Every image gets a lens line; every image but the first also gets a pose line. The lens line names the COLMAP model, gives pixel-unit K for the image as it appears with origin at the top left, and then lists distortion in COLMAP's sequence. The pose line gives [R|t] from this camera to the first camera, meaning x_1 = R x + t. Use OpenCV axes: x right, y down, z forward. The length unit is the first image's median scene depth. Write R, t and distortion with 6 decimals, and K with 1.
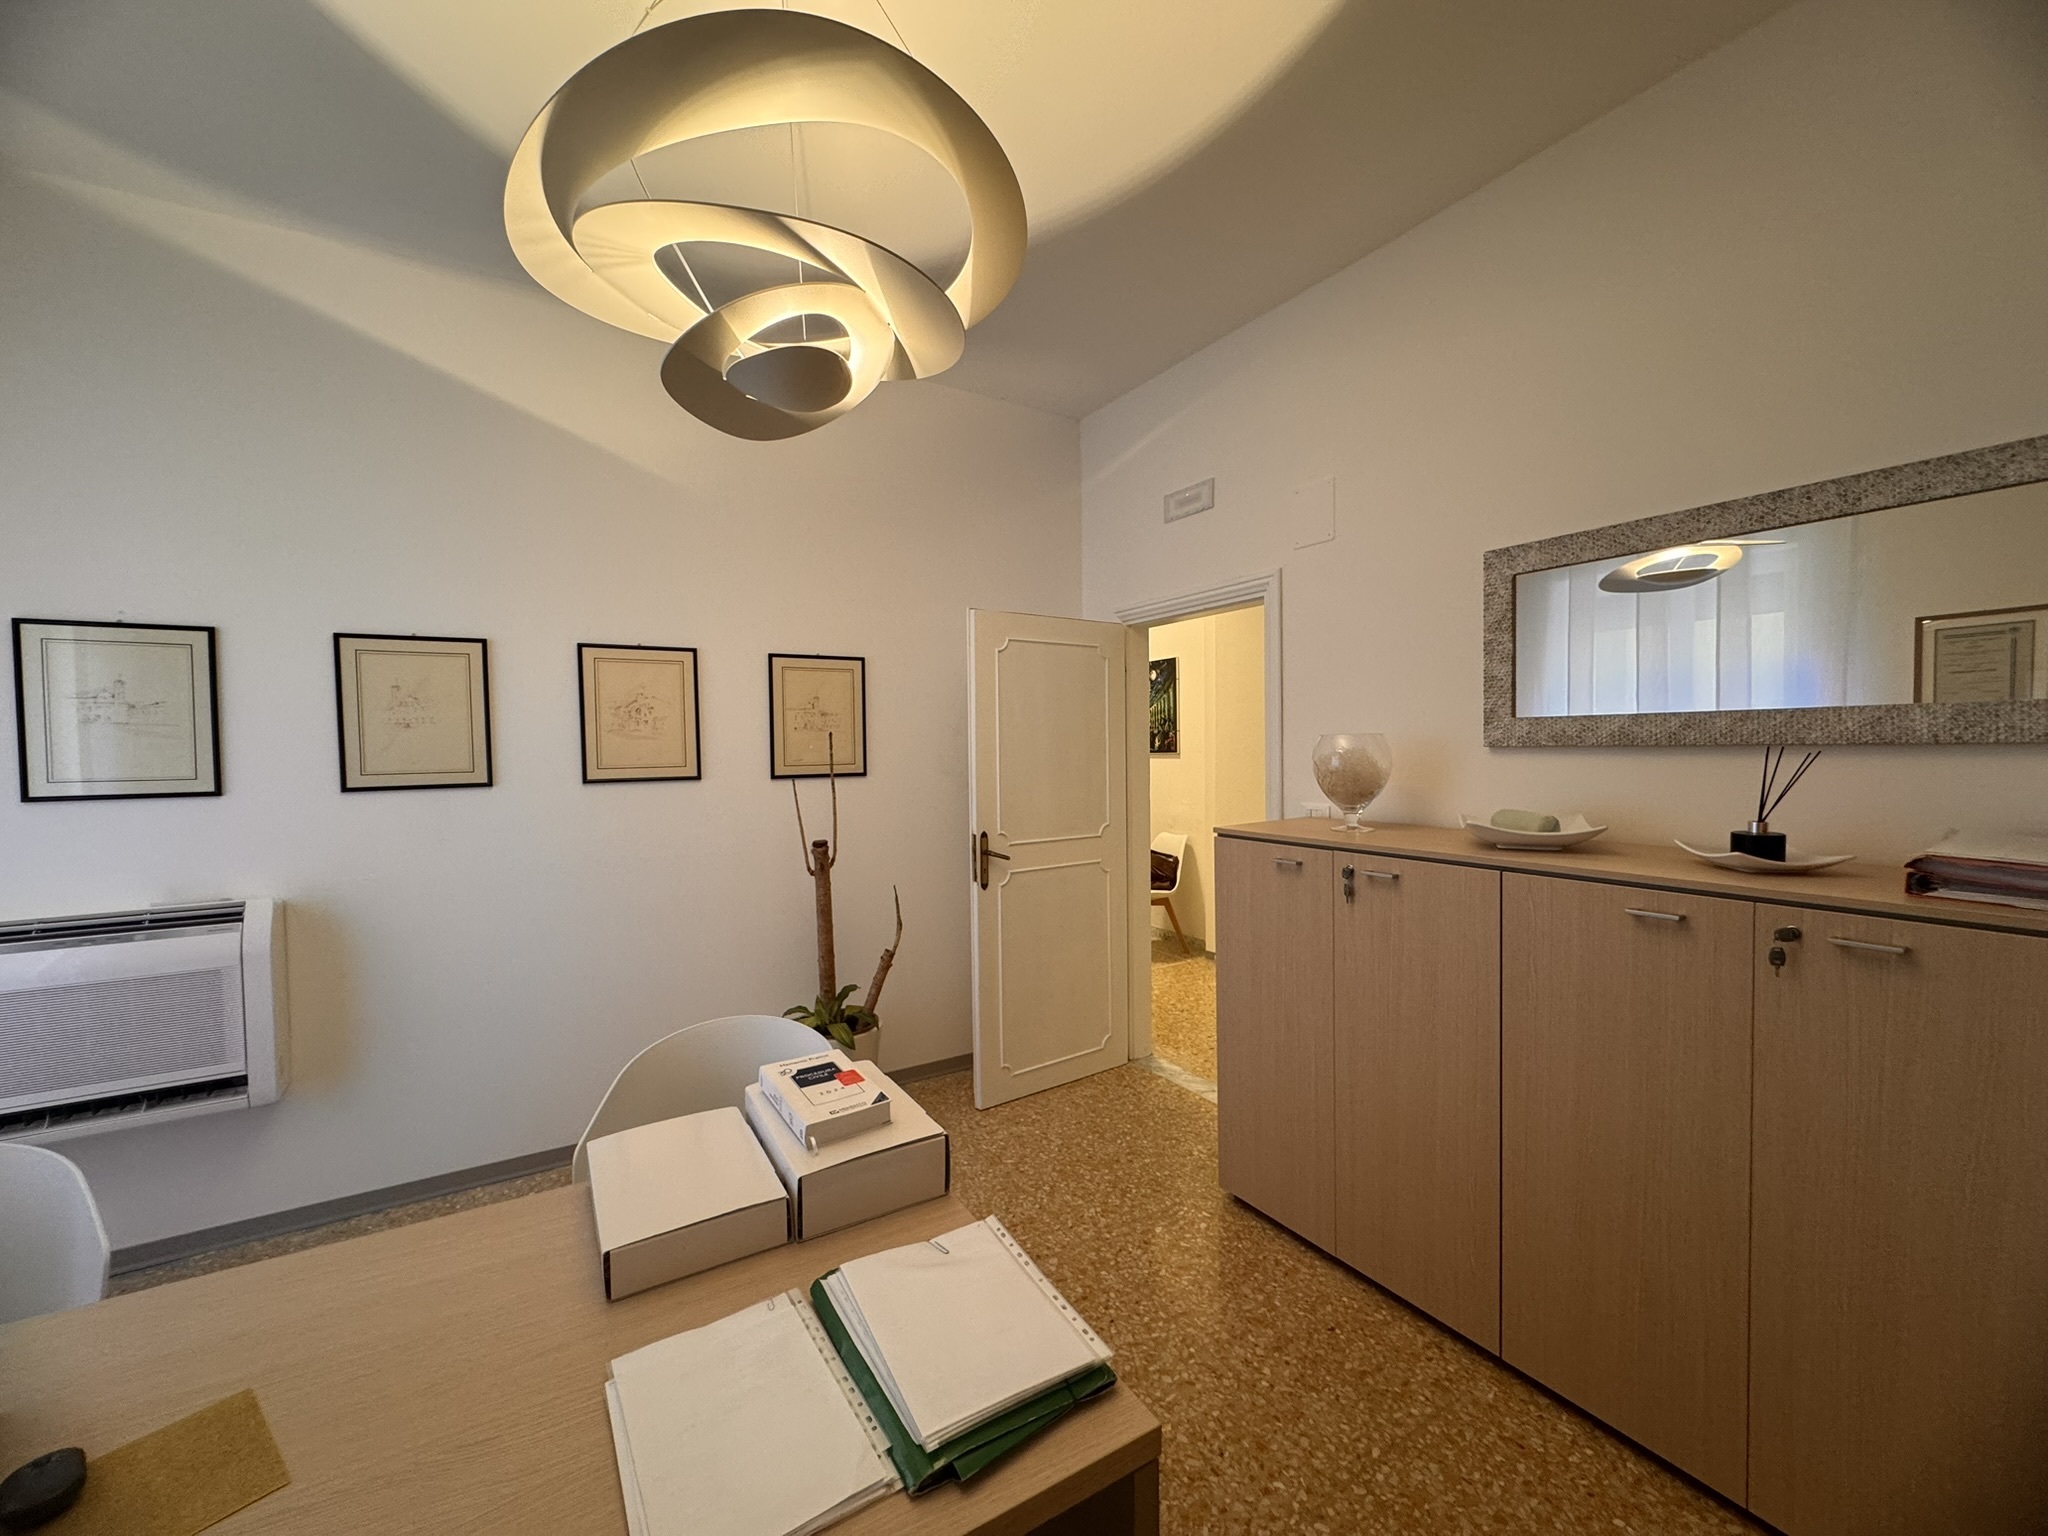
lens RADIAL K [[824.0, 0, 1031.4], [0, 824.0, 766.3], [0, 0, 1]] dist [0.000512, 0.000187]
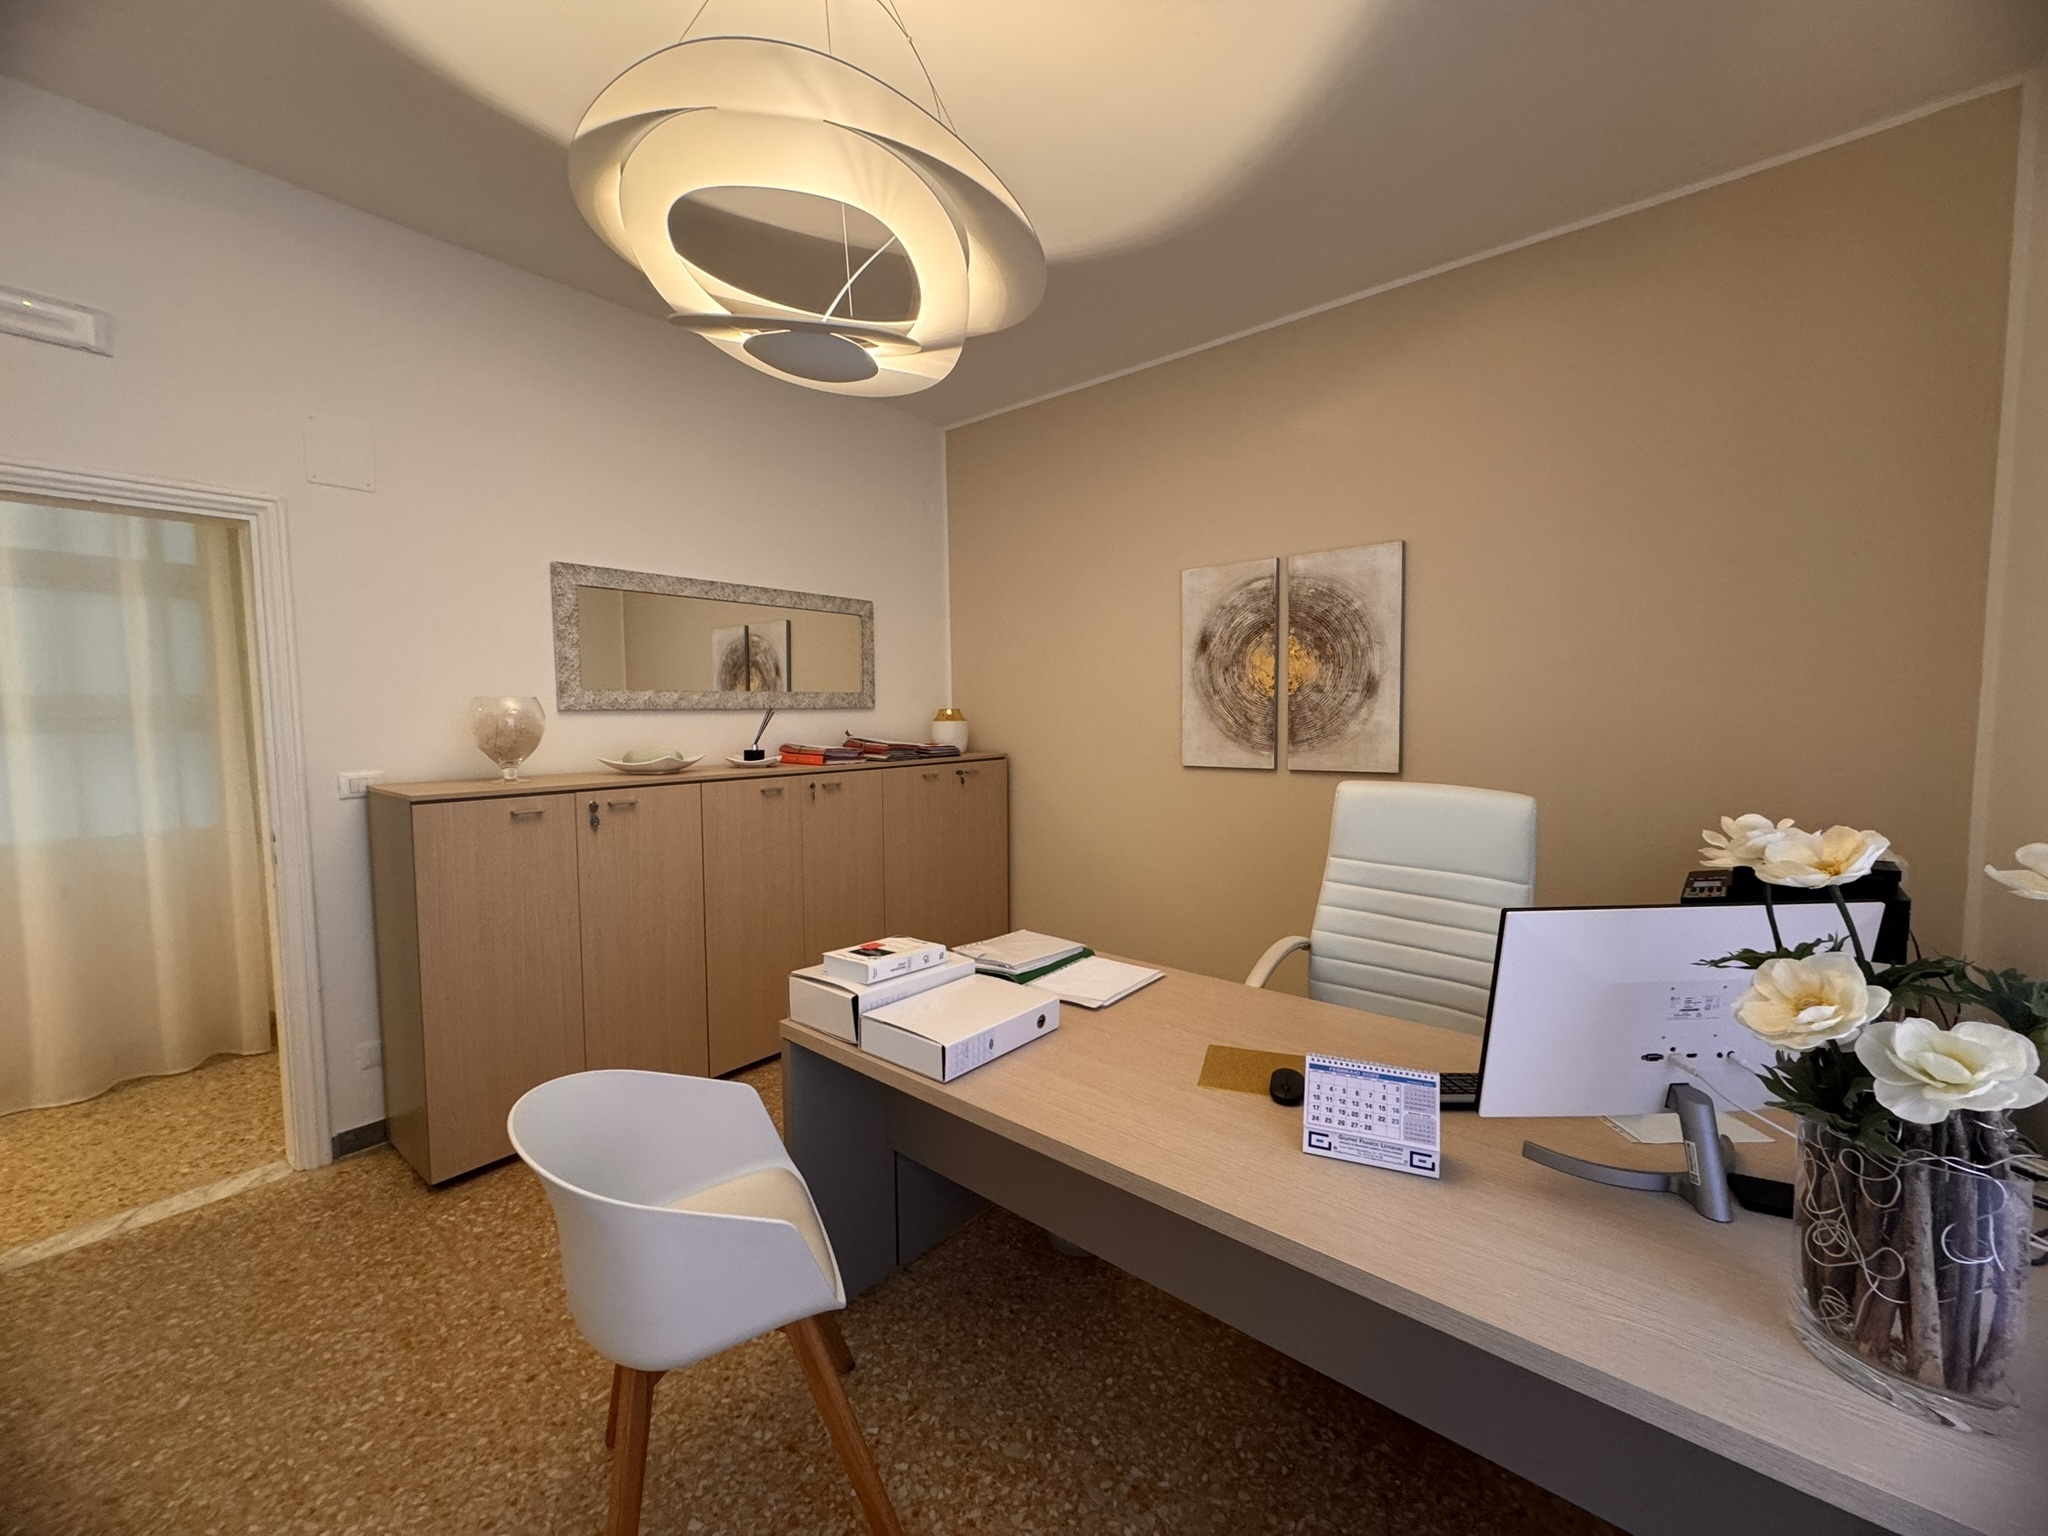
lens RADIAL K [[824.0, 0, 1024.1], [0, 824.0, 763.7], [0, 0, 1]] dist [0.000512, 0.000187]
pose [[-0.327163, -0.043884, 0.943948, -1.082033], [0.041169, 0.997311, 0.060634, 0.014704], [-0.944071, 0.058699, -0.324477, 0.839715]]
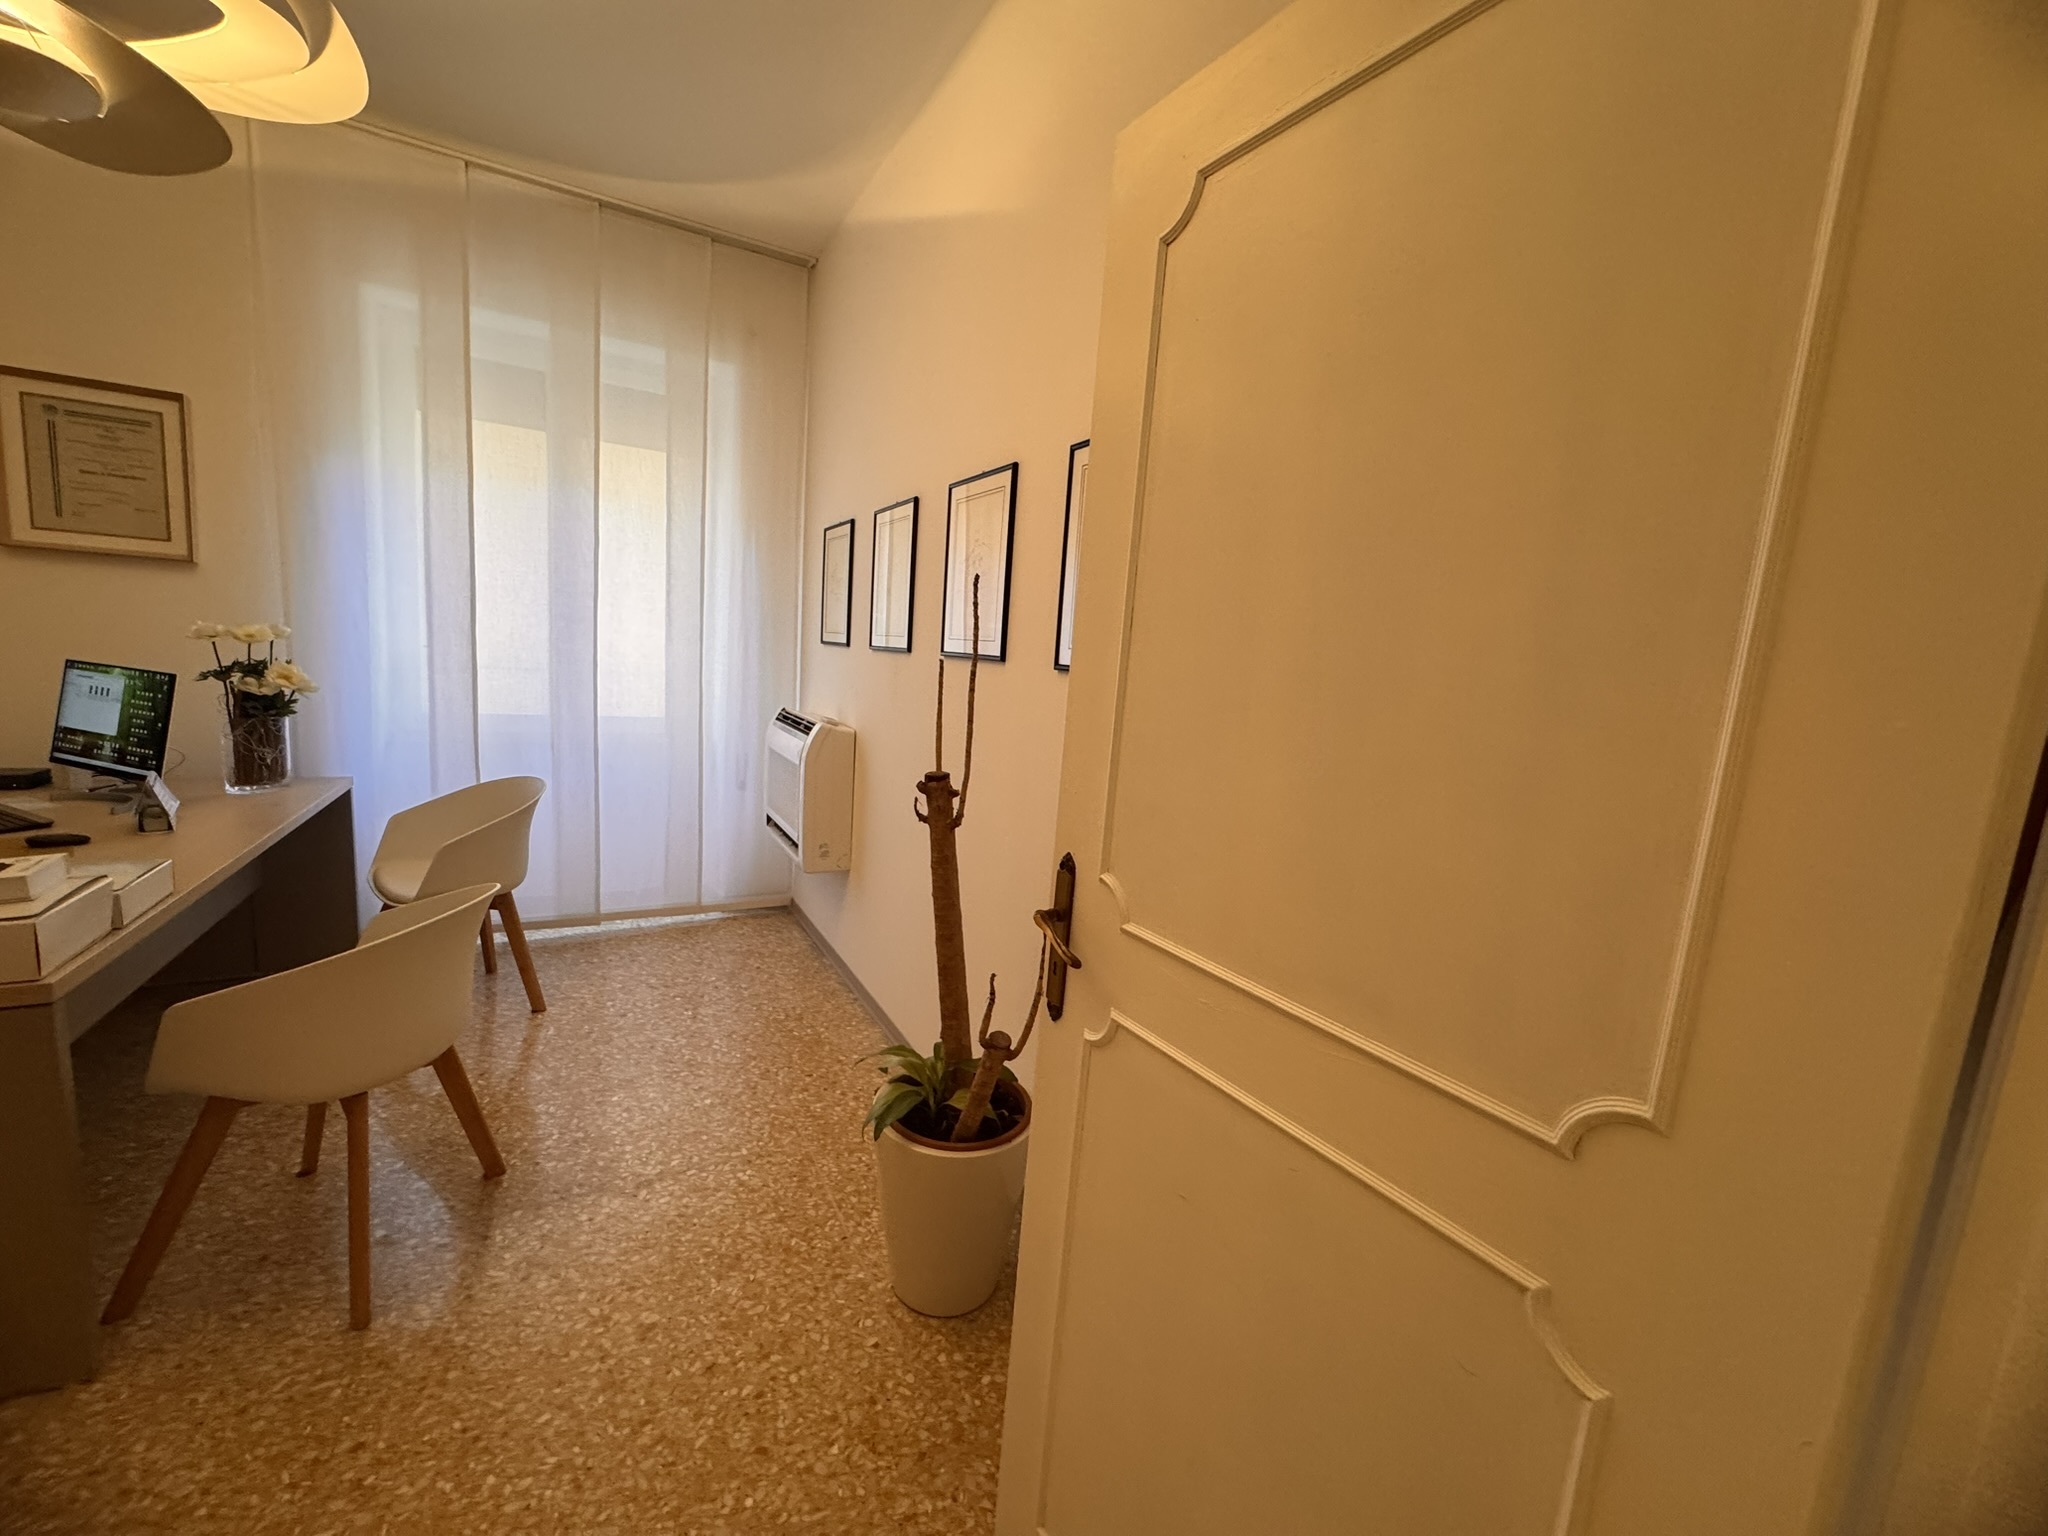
lens RADIAL K [[824.0, 0, 1023.9], [0, 824.0, 772.3], [0, 0, 1]] dist [0.000512, 0.000187]
pose [[-0.035922, 0.153598, -0.987480, 0.474268], [-0.099121, 0.982698, 0.156460, -0.008978], [0.994427, 0.103501, -0.020075, 1.599827]]
